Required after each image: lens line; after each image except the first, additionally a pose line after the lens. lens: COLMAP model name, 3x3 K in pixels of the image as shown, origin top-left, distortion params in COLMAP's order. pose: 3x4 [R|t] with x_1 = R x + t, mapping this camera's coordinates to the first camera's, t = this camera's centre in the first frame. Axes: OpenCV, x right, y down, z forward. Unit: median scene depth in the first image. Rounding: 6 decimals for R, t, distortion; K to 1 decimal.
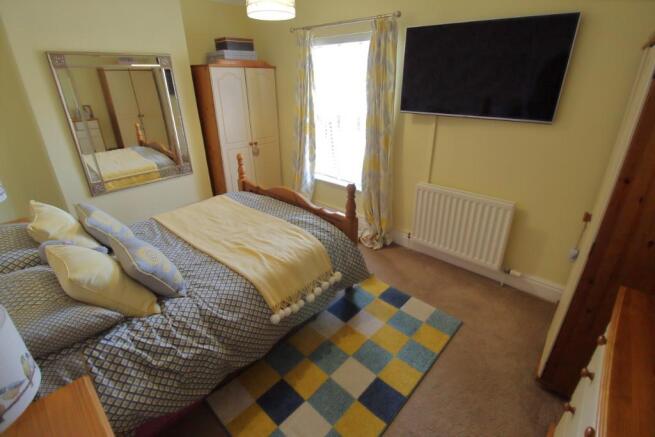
lens RADIAL K [[304.8, 0, 331.6], [0, 304.8, 208.8], [0, 0, 1]] dist [-0.000990, -0.001125]
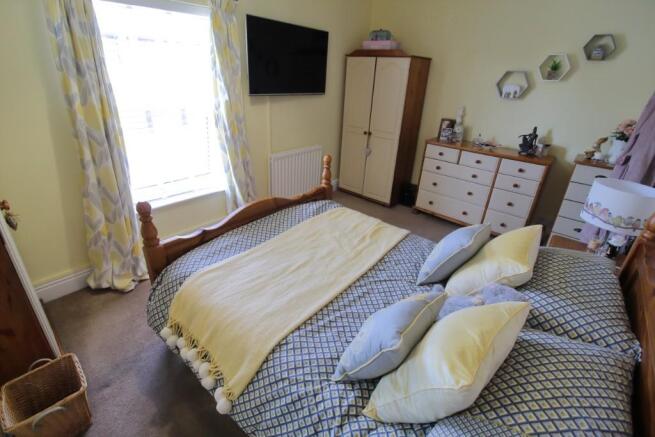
lens RADIAL K [[304.8, 0, 331.6], [0, 304.8, 208.8], [0, 0, 1]] dist [-0.000990, -0.001125]
pose [[-0.035970, -0.384592, 0.922385, -0.986247], [0.378730, 0.848889, 0.368717, -0.296518], [-0.924808, 0.362598, 0.115122, 0.840244]]
